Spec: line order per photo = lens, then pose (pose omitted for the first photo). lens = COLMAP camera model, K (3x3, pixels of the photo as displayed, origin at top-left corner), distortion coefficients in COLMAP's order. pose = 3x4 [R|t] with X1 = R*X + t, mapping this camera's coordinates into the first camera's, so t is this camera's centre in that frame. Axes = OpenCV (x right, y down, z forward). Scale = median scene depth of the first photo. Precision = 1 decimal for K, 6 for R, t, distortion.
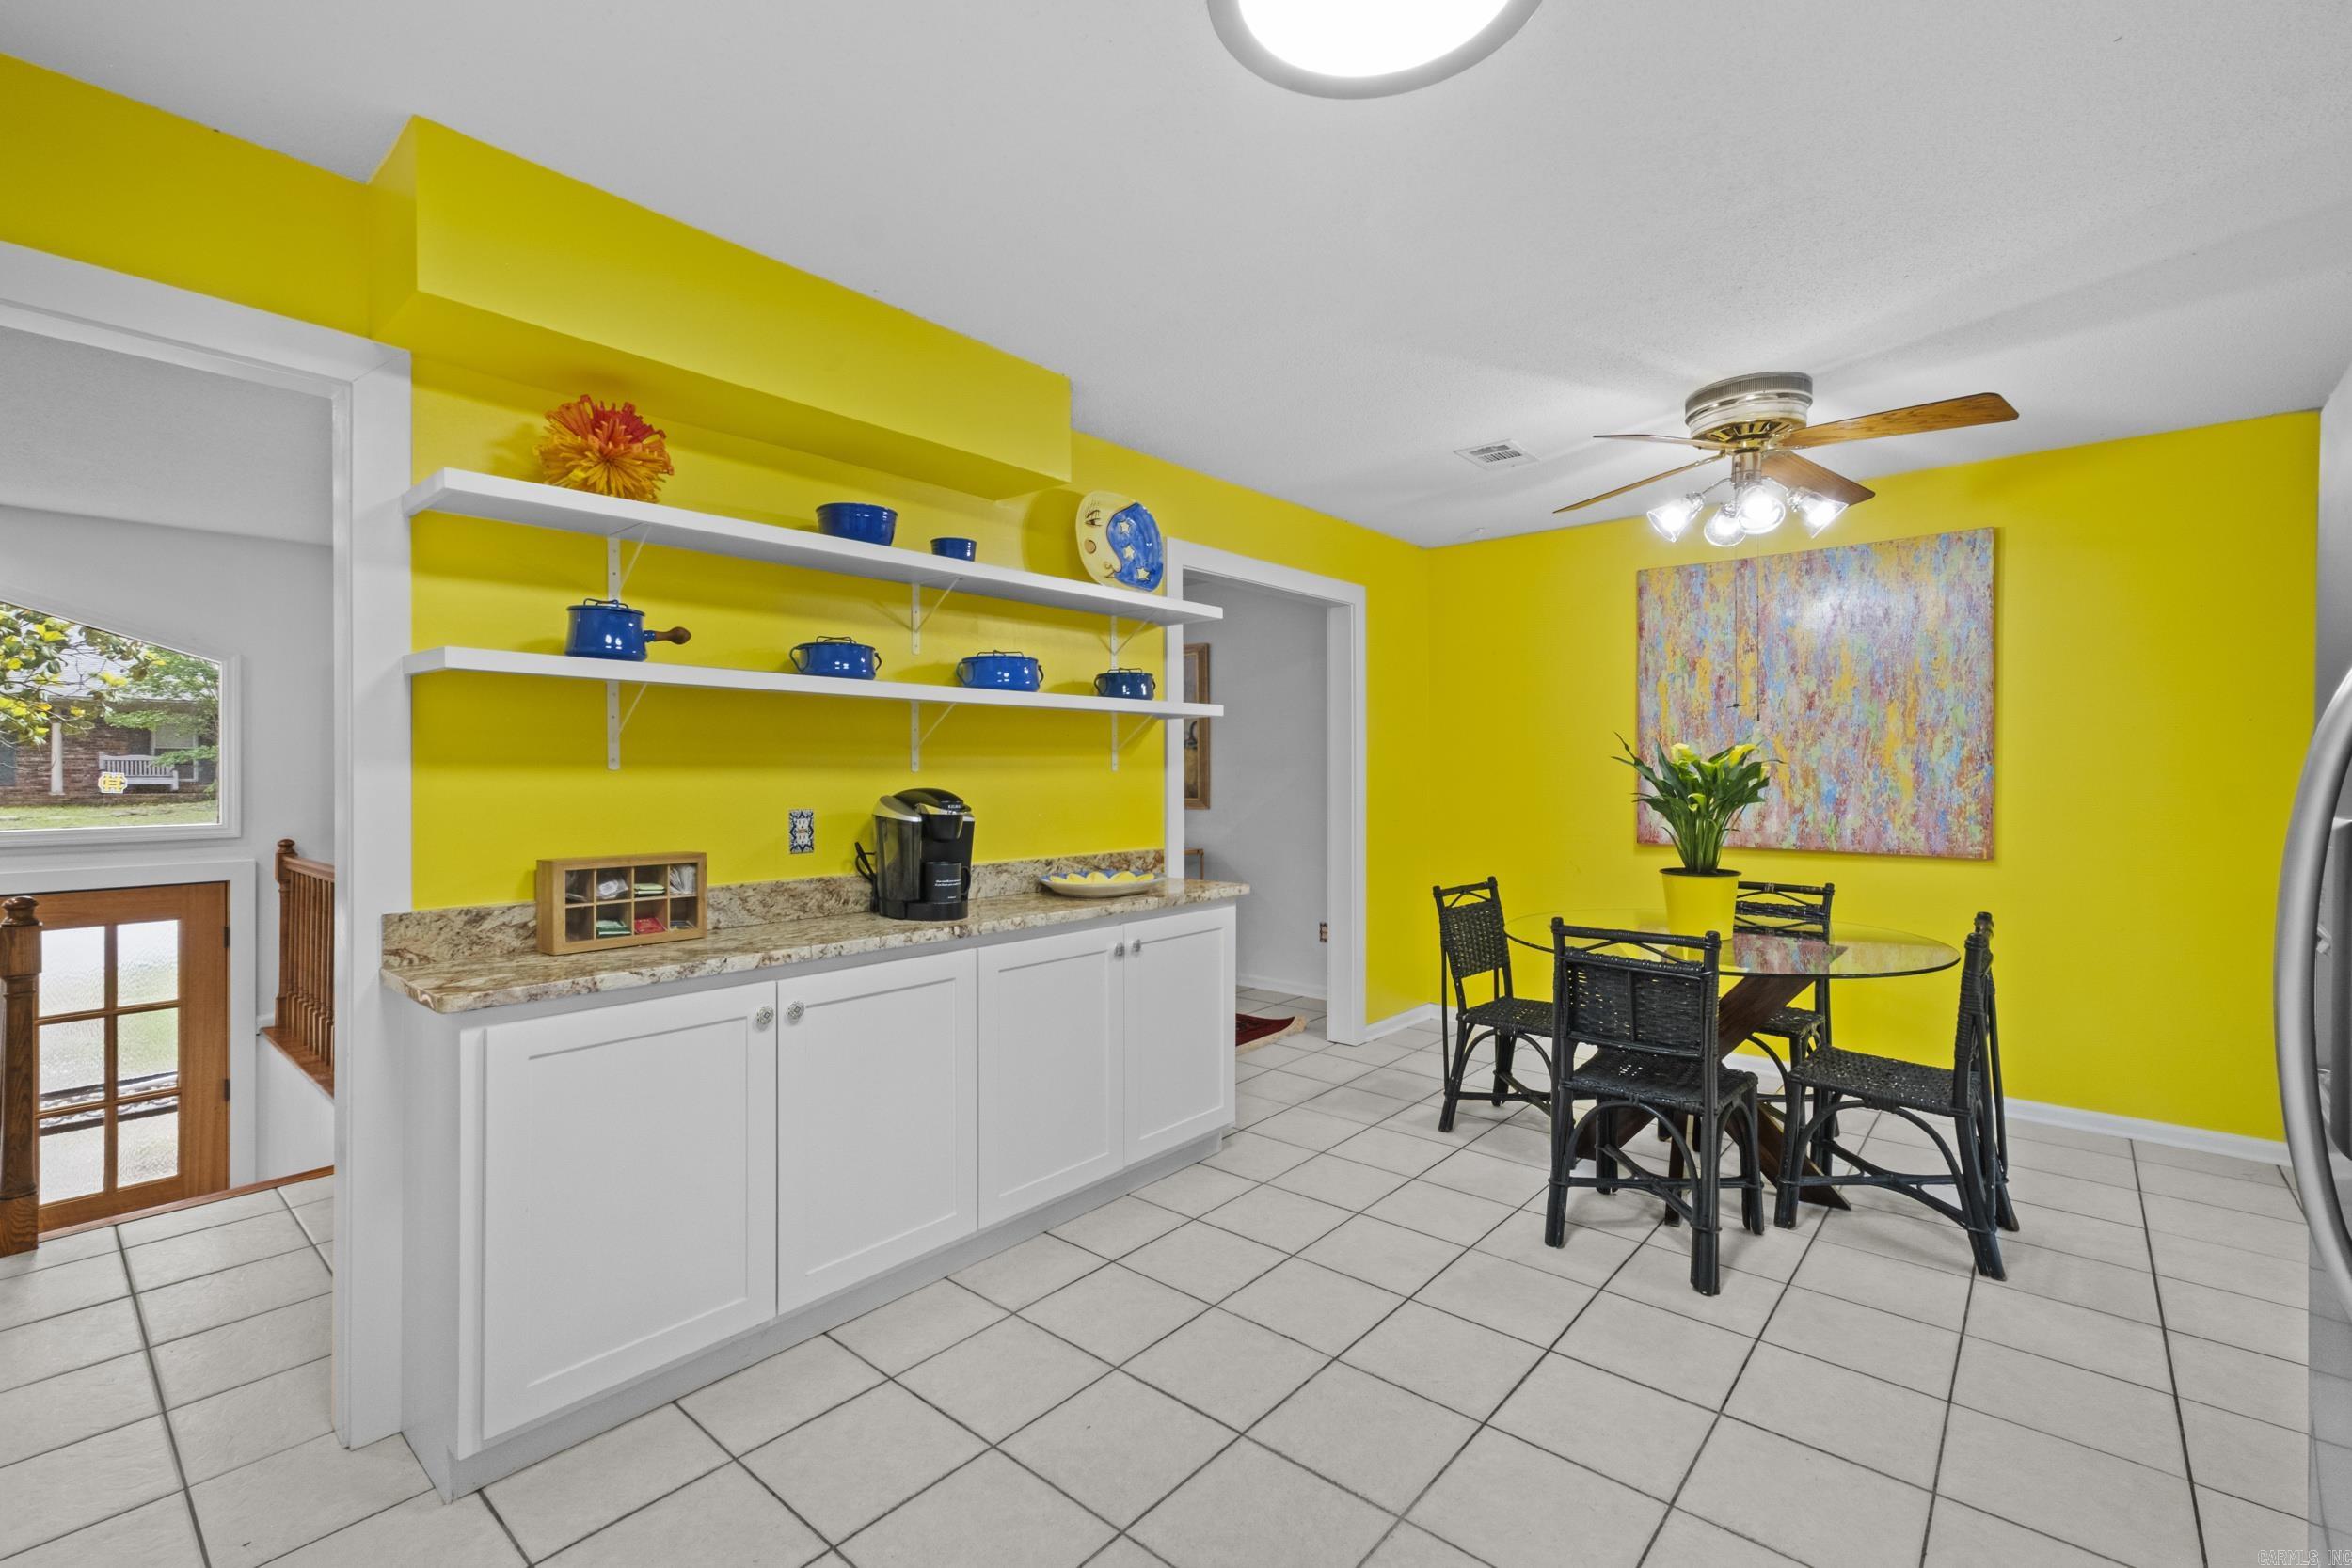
lens RADIAL K [[1022.5, 0, 1165.8], [0, 1022.5, 769.8], [0, 0, 1]] dist [0.010845, -0.000363]
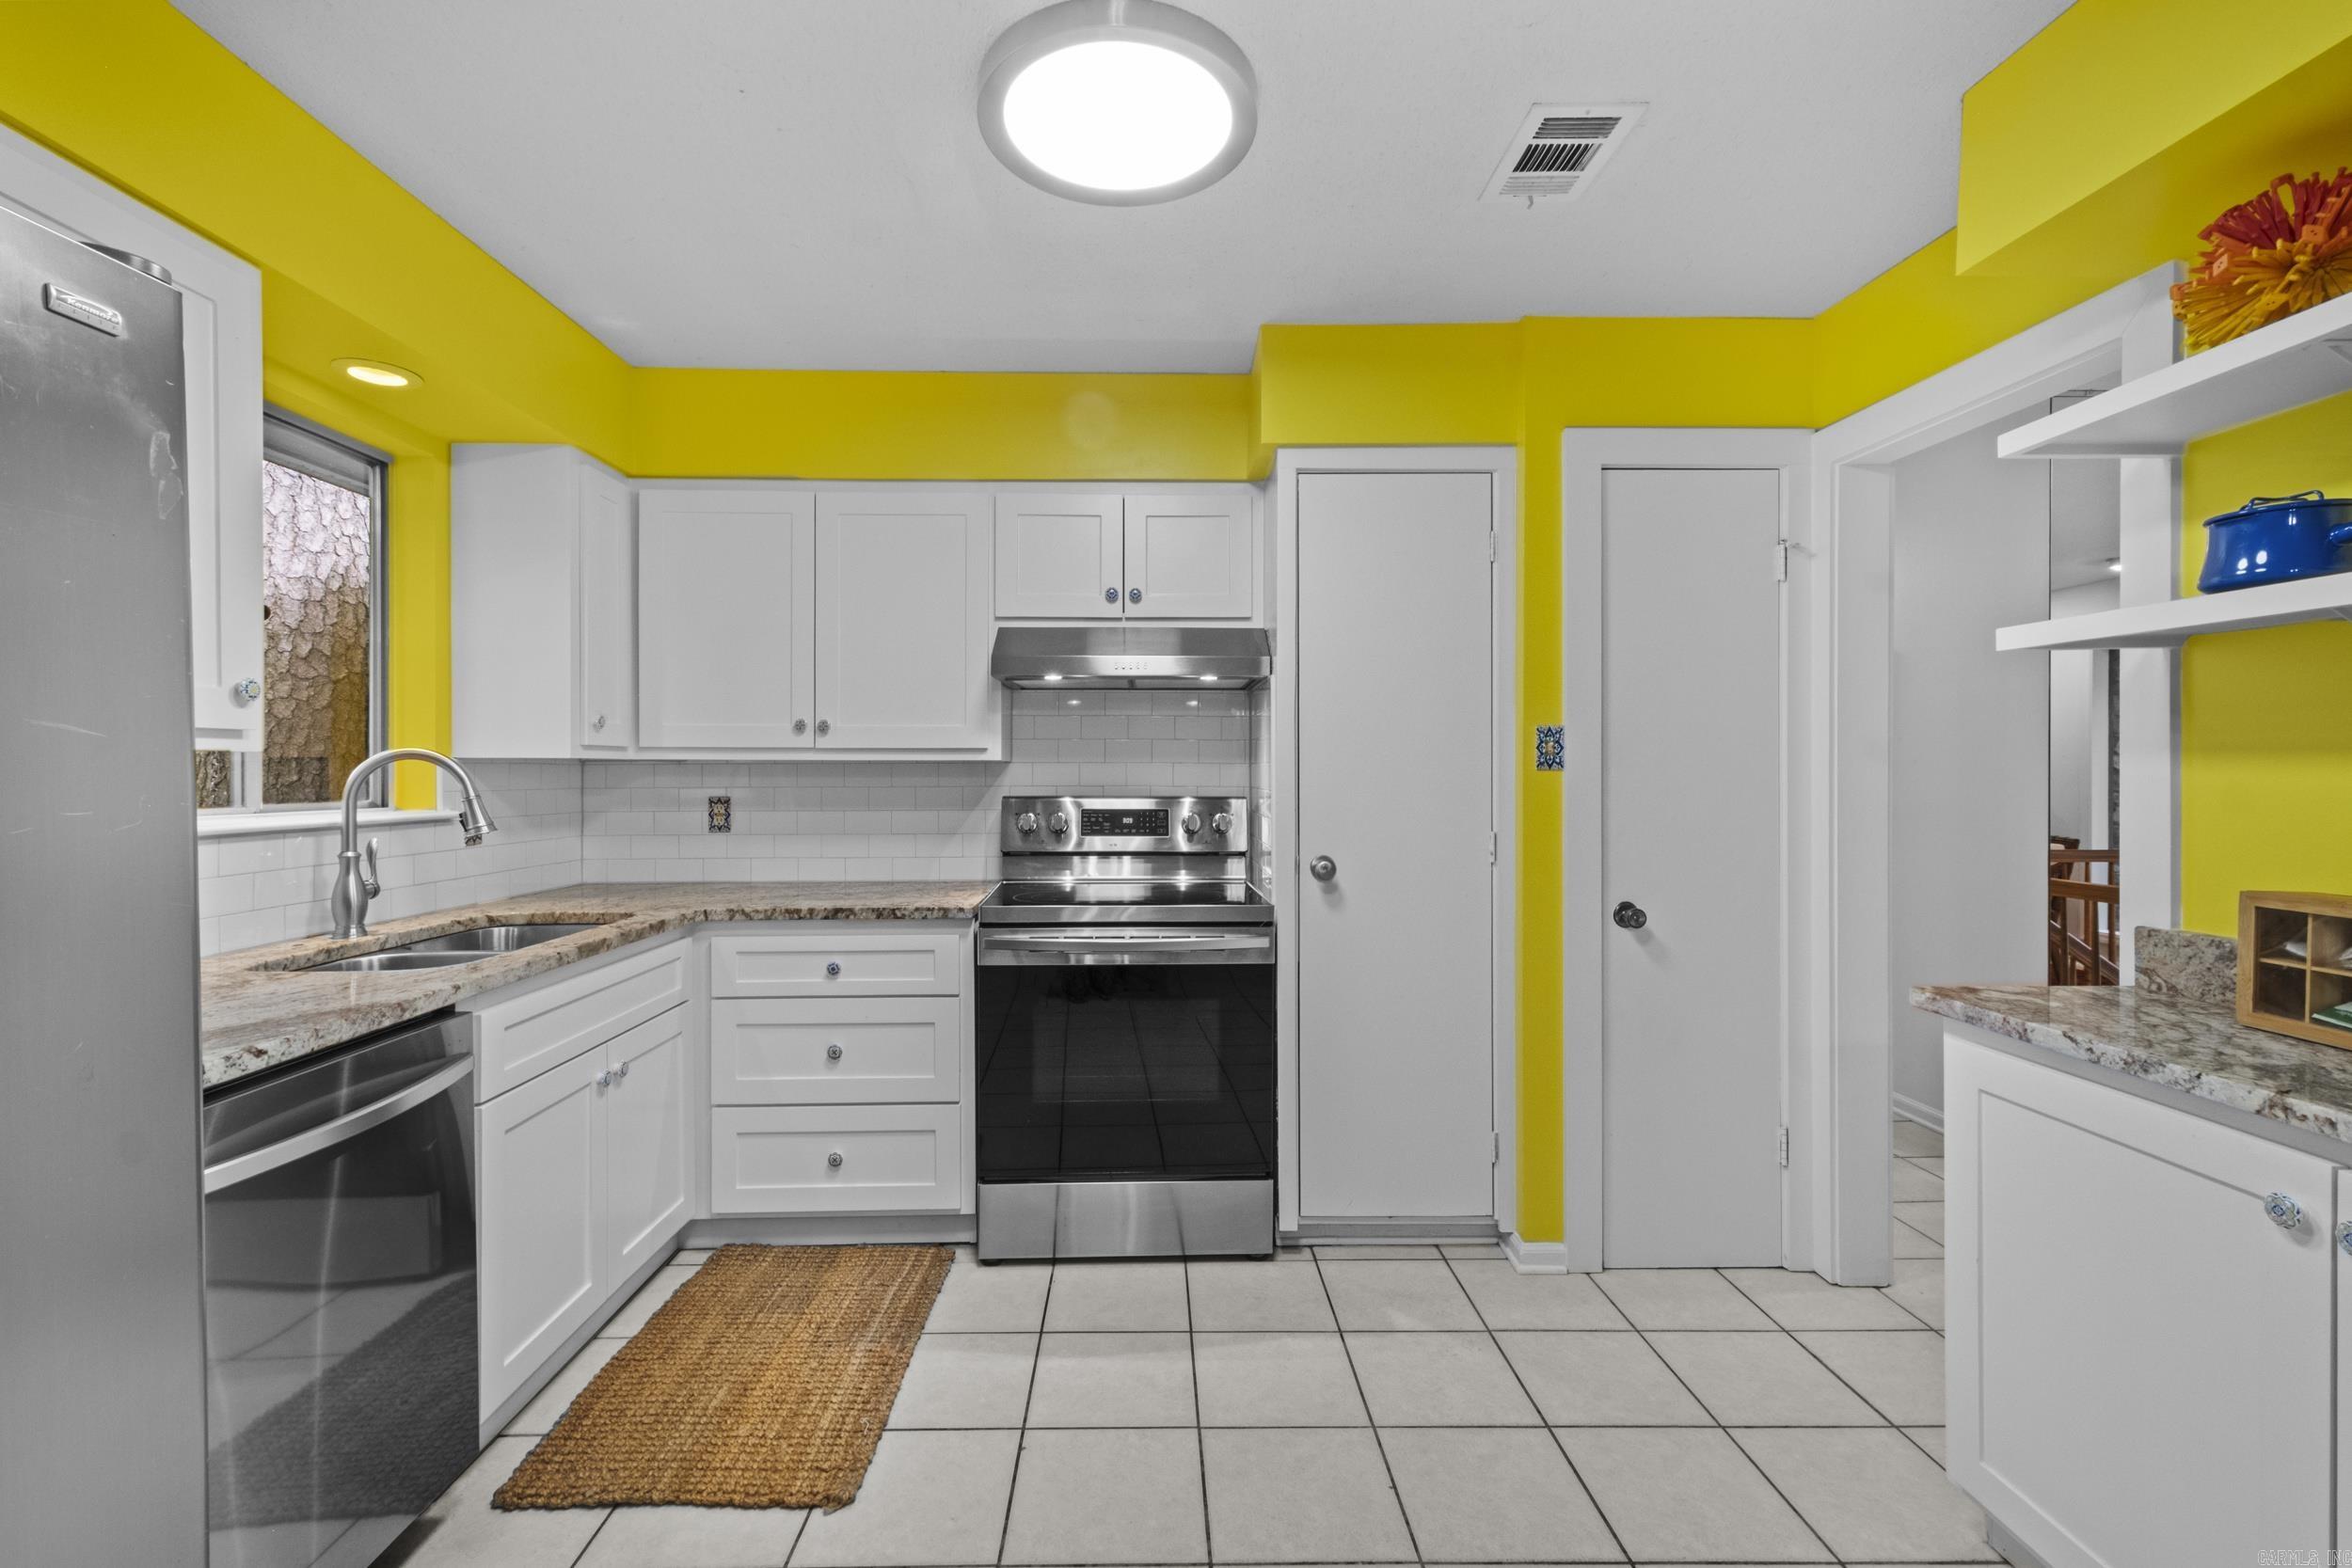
lens RADIAL K [[1022.5, 0, 1163.1], [0, 1022.5, 776.8], [0, 0, 1]] dist [0.010845, -0.000363]
pose [[-0.744870, 0.005179, -0.667190, 0.247236], [0.002472, 0.999984, 0.005002, 0.004045], [0.667206, 0.002076, -0.744871, 0.608026]]
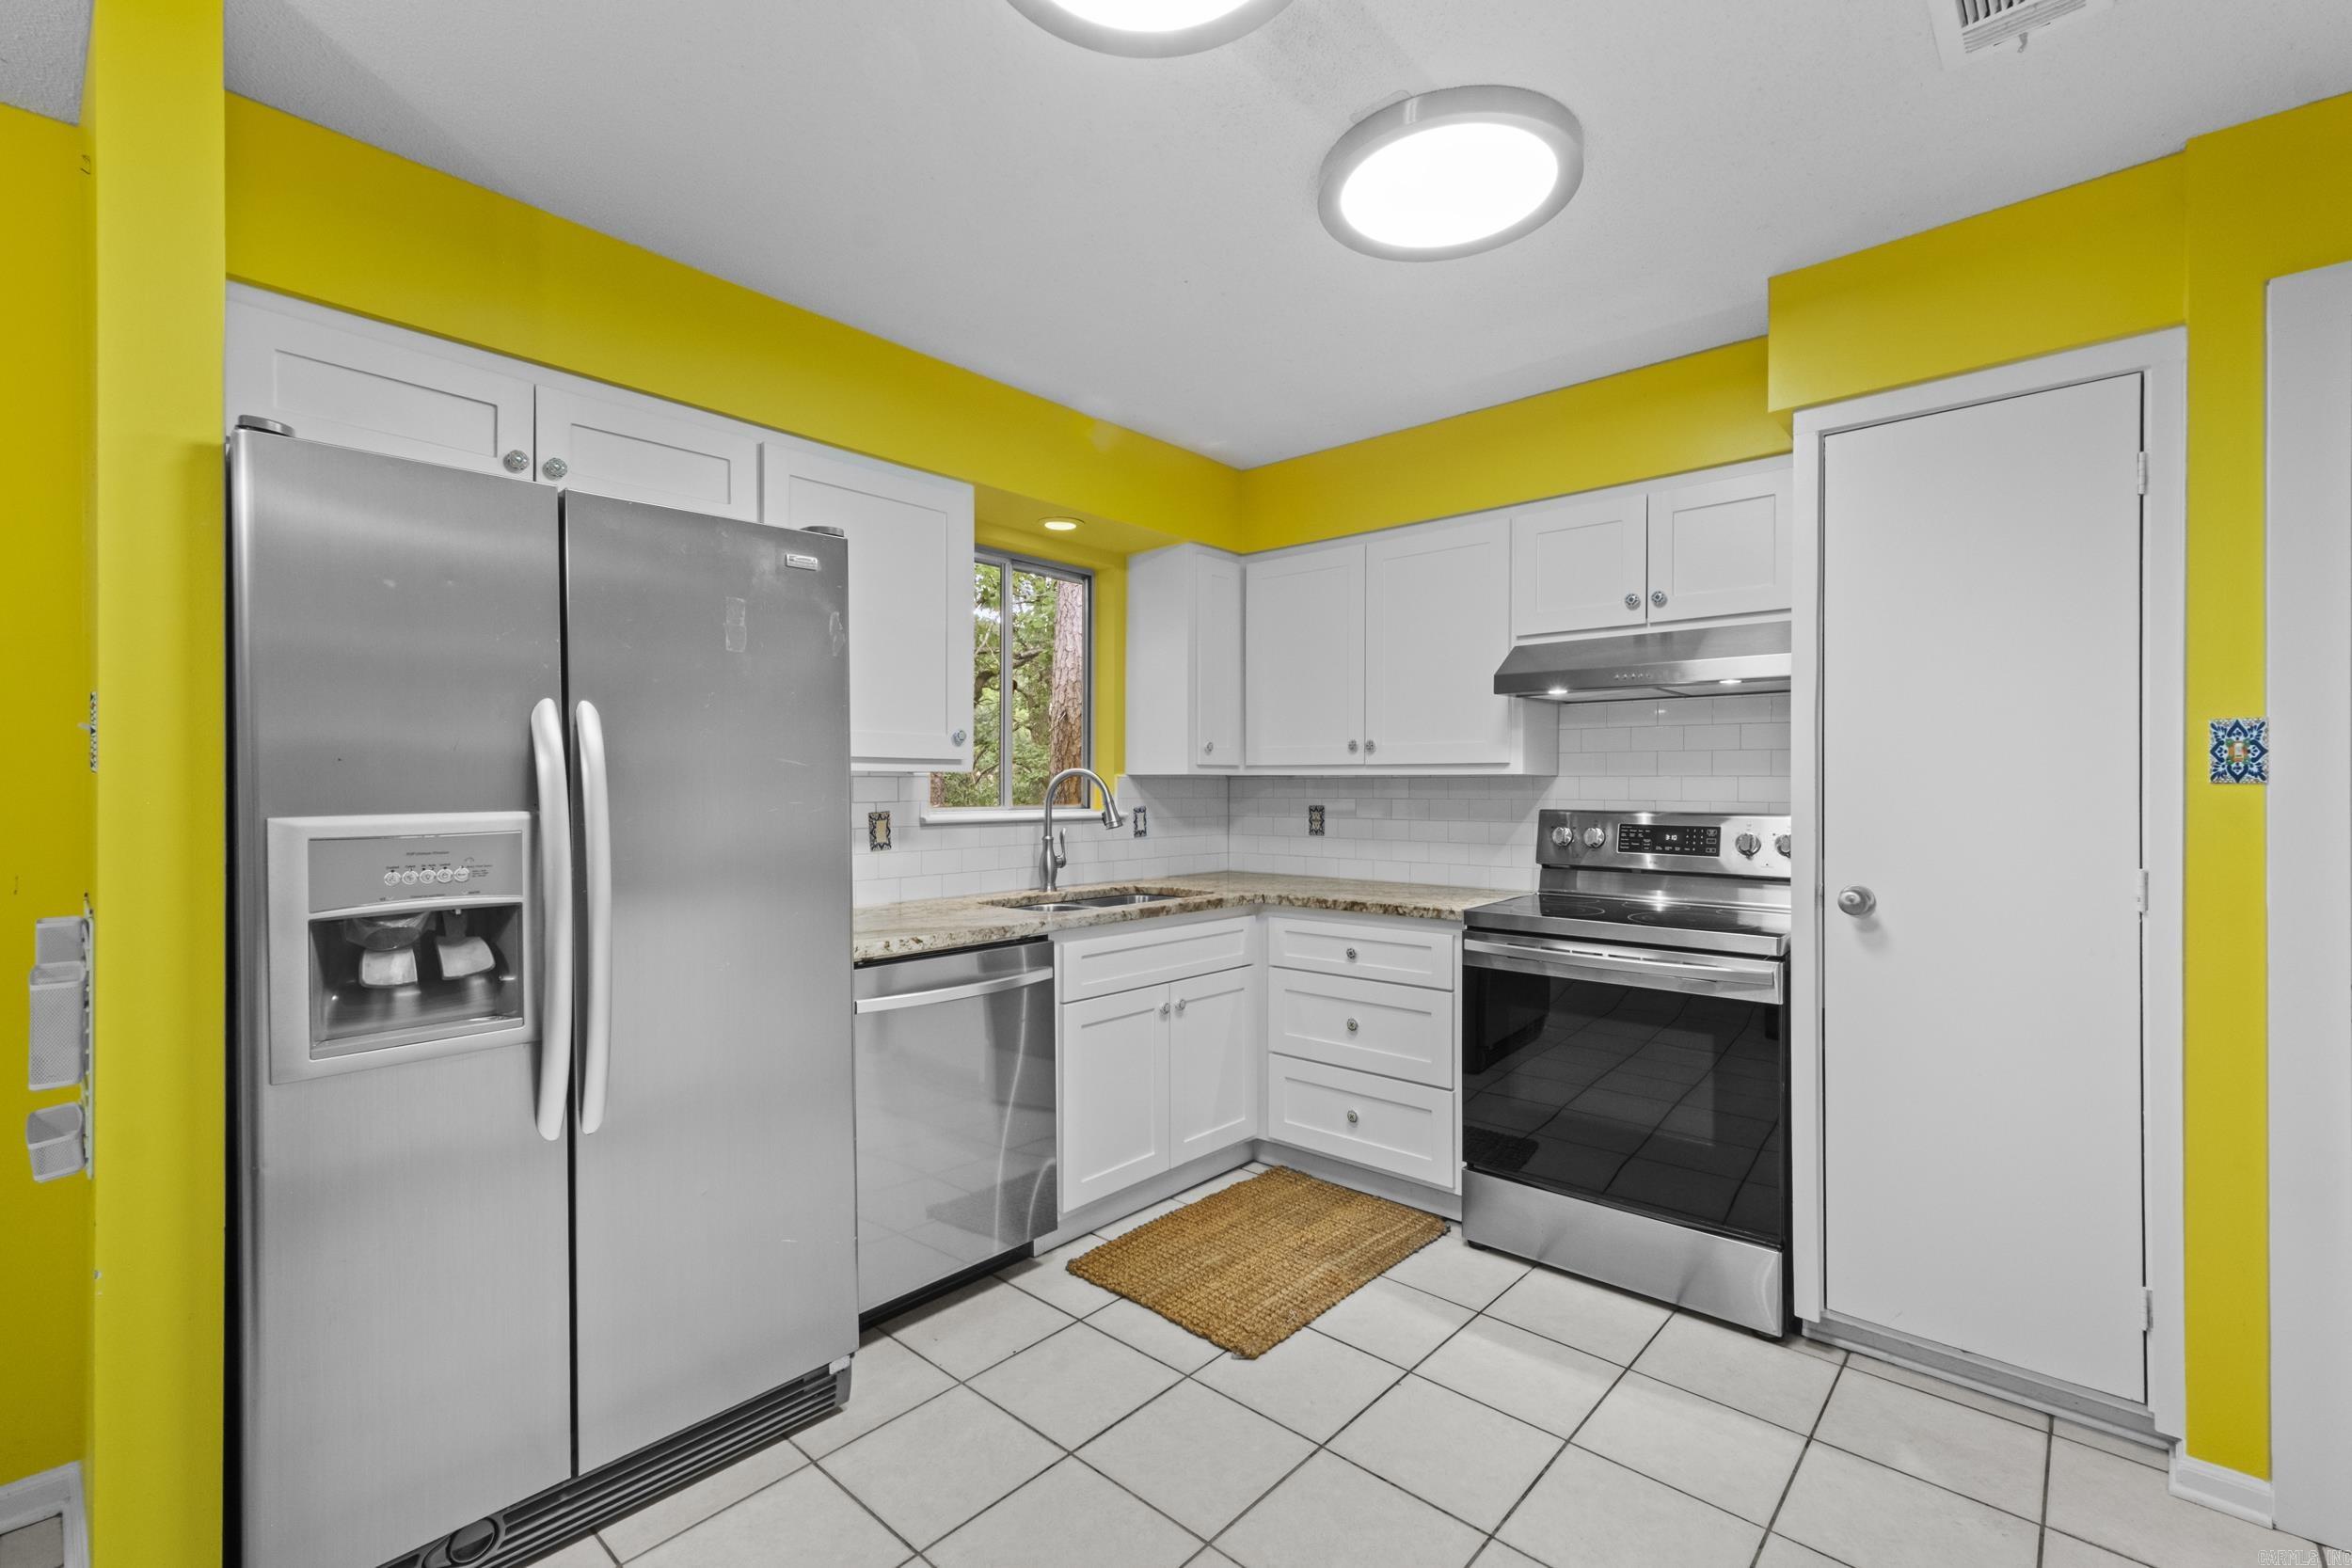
lens RADIAL K [[1022.5, 0, 1164.2], [0, 1022.5, 792.0], [0, 0, 1]] dist [0.010845, -0.000363]
pose [[-0.999690, -0.000172, 0.024905, 0.067757], [-0.000047, 0.999987, 0.005010, 0.005068], [-0.024906, 0.005007, -0.999677, 0.768322]]
